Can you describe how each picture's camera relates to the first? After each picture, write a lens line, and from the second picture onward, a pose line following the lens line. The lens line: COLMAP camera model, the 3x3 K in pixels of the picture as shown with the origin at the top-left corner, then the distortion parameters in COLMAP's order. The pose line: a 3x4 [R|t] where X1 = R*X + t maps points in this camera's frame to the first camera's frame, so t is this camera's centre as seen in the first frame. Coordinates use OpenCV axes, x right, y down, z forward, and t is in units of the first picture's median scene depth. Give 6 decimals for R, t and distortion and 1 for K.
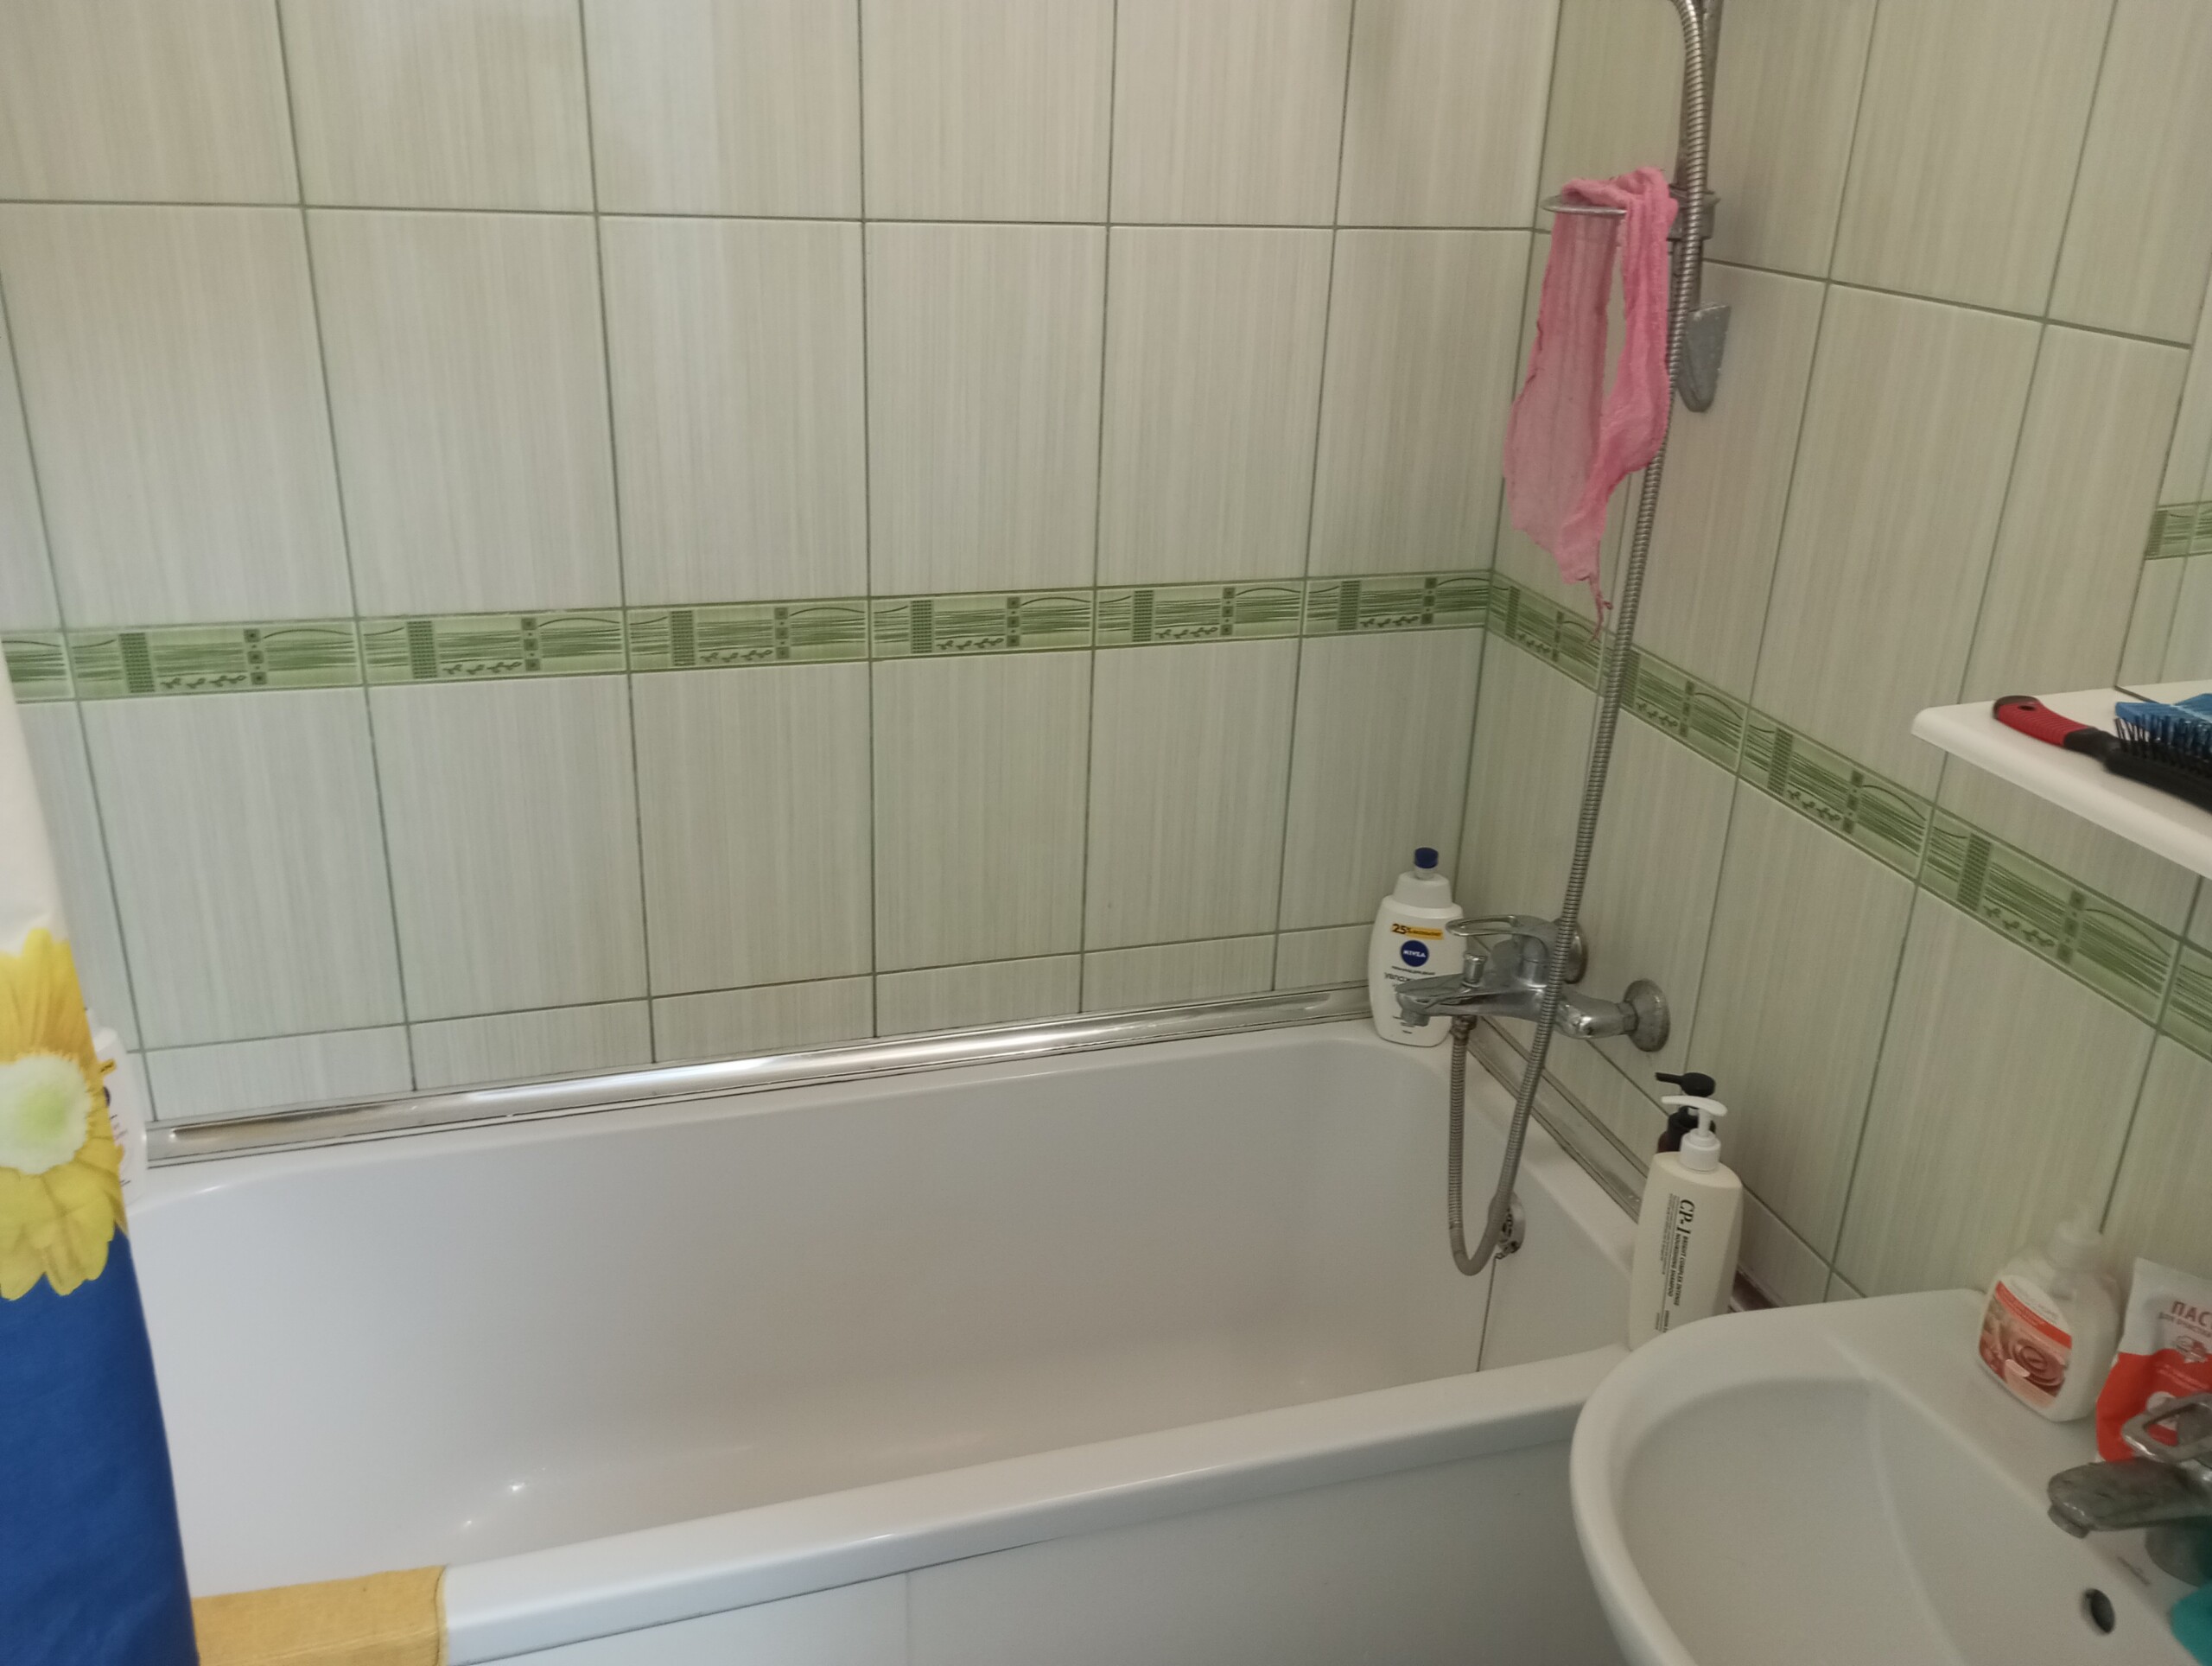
lens RADIAL K [[1834.3, 0, 1106.0], [0, 1834.3, 833.0], [0, 0, 1]] dist [0.029232, -0.010931]
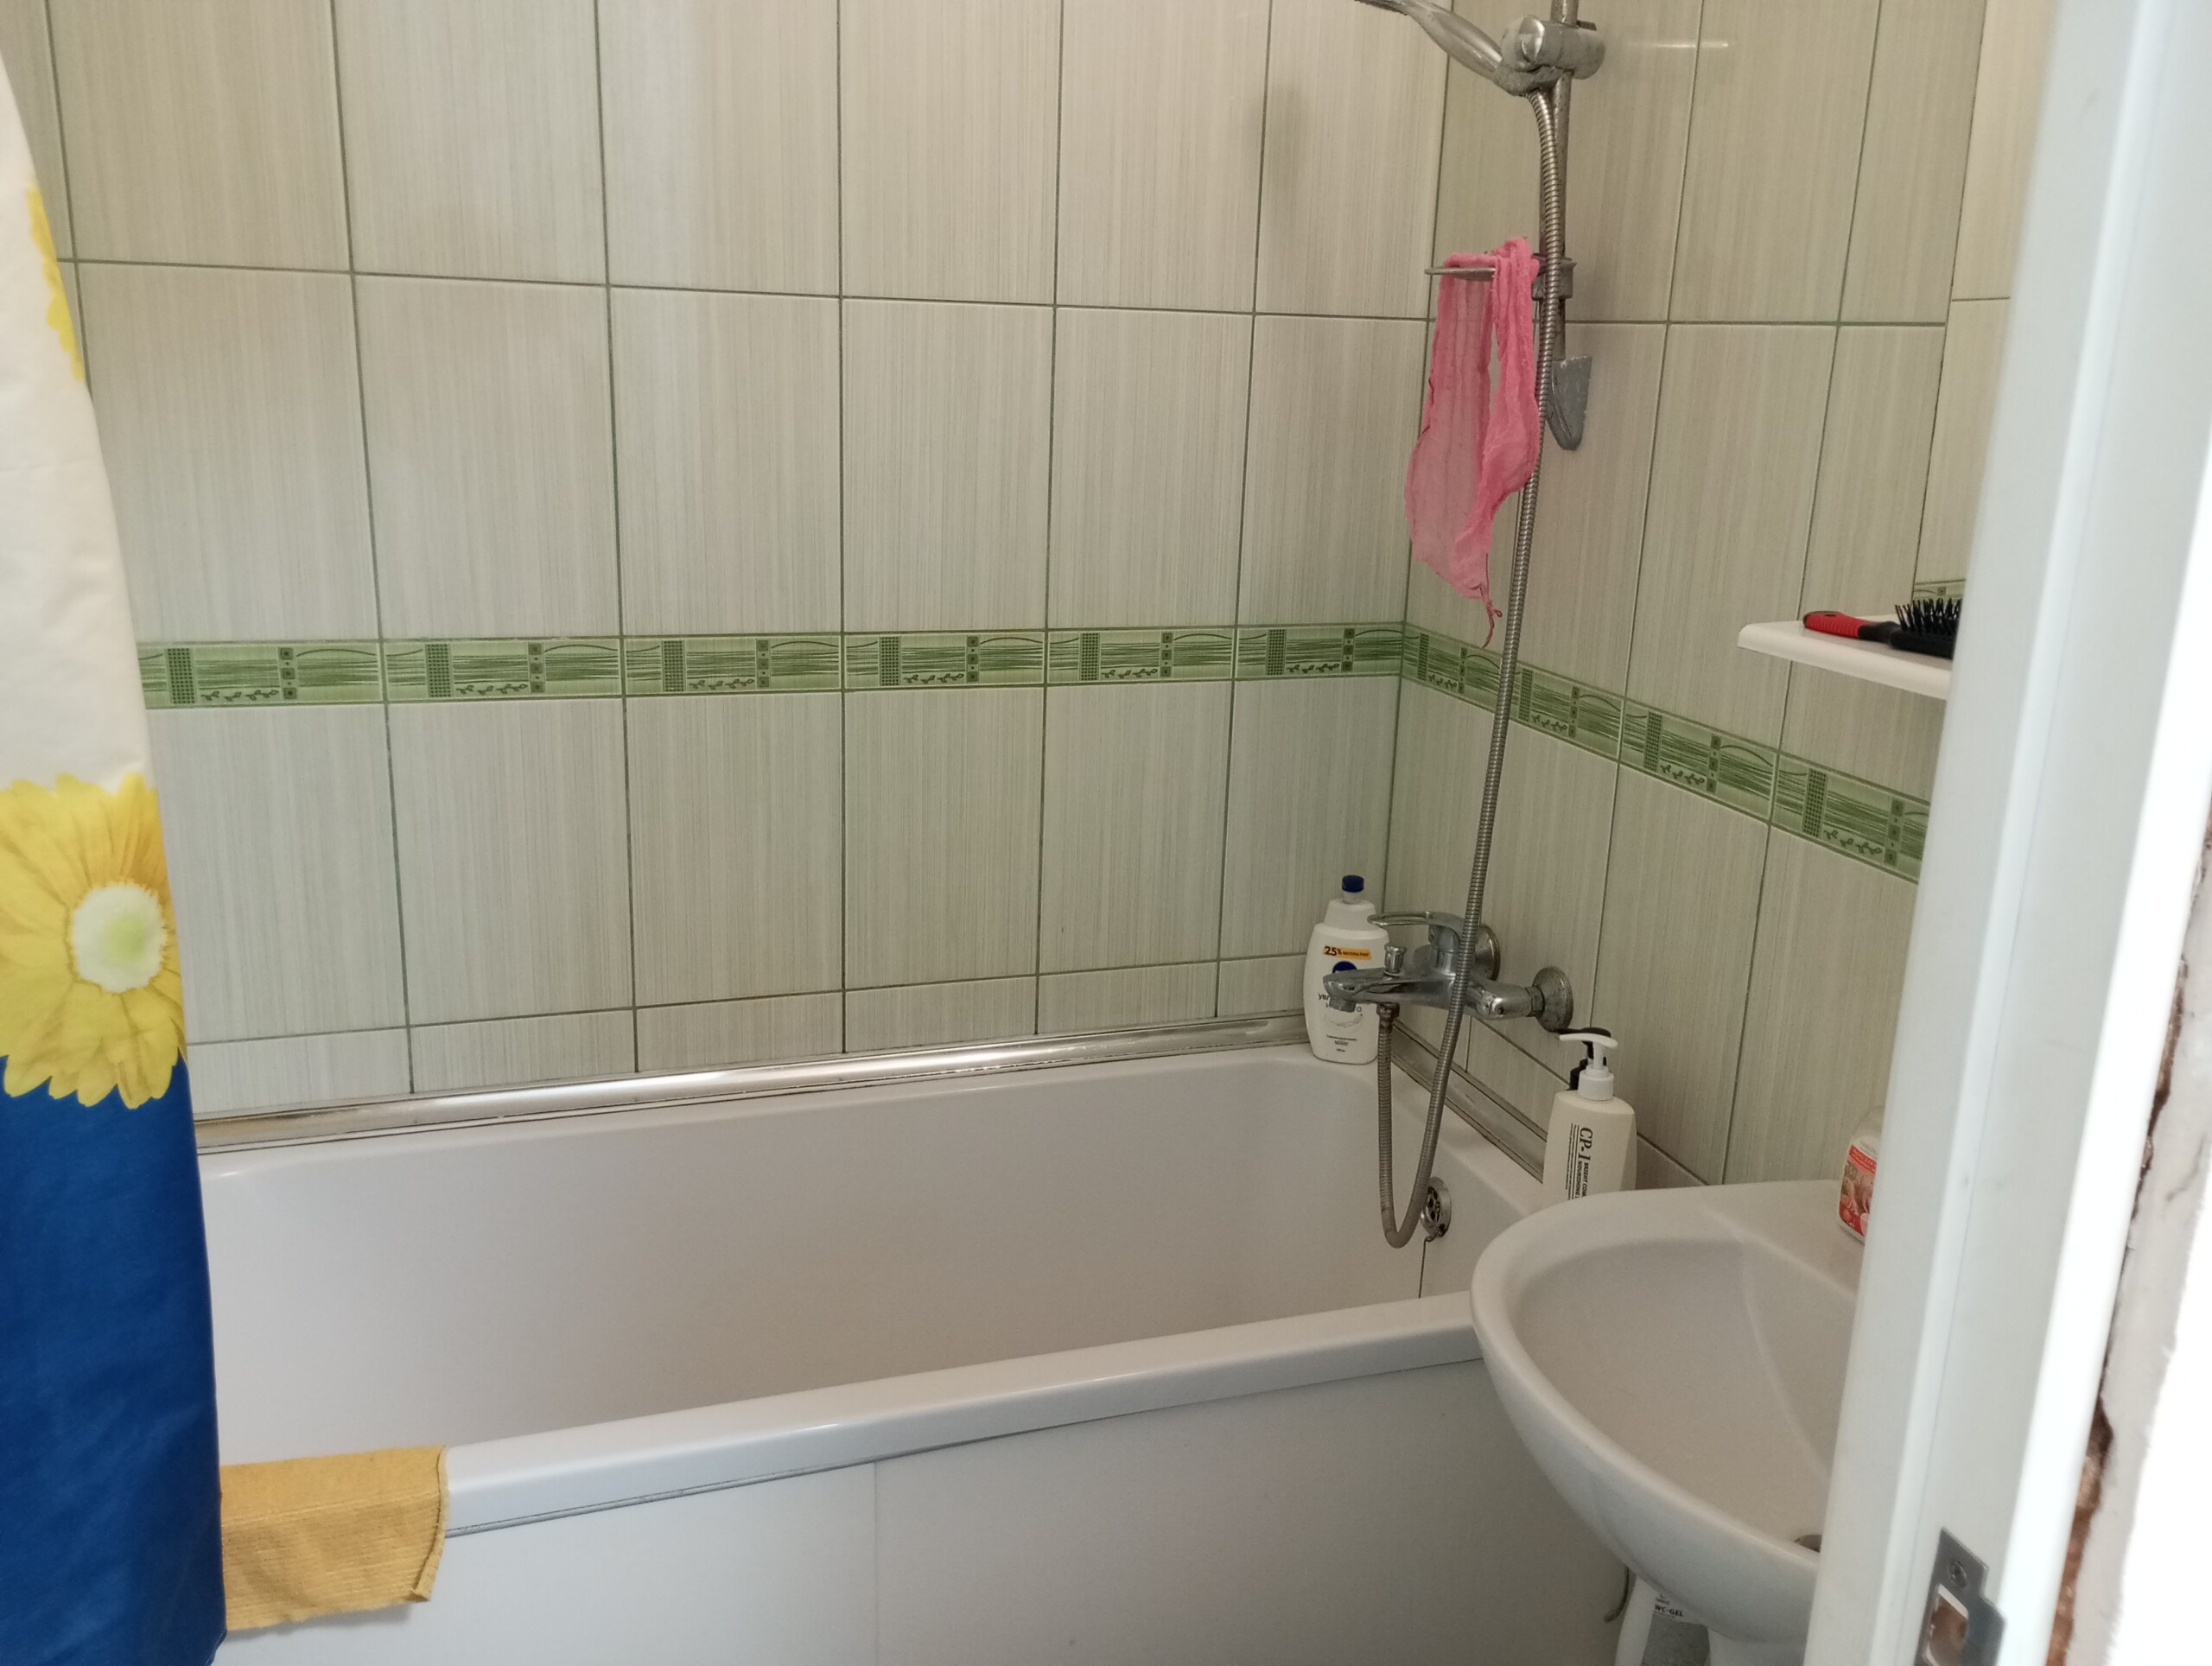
lens RADIAL K [[1834.3, 0, 1106.0], [0, 1834.3, 833.0], [0, 0, 1]] dist [0.029232, -0.010931]
pose [[0.999741, -0.008582, 0.021061, 0.006275], [0.011197, 0.991788, -0.127398, 0.142060], [-0.019795, 0.127601, 0.991628, -0.093906]]
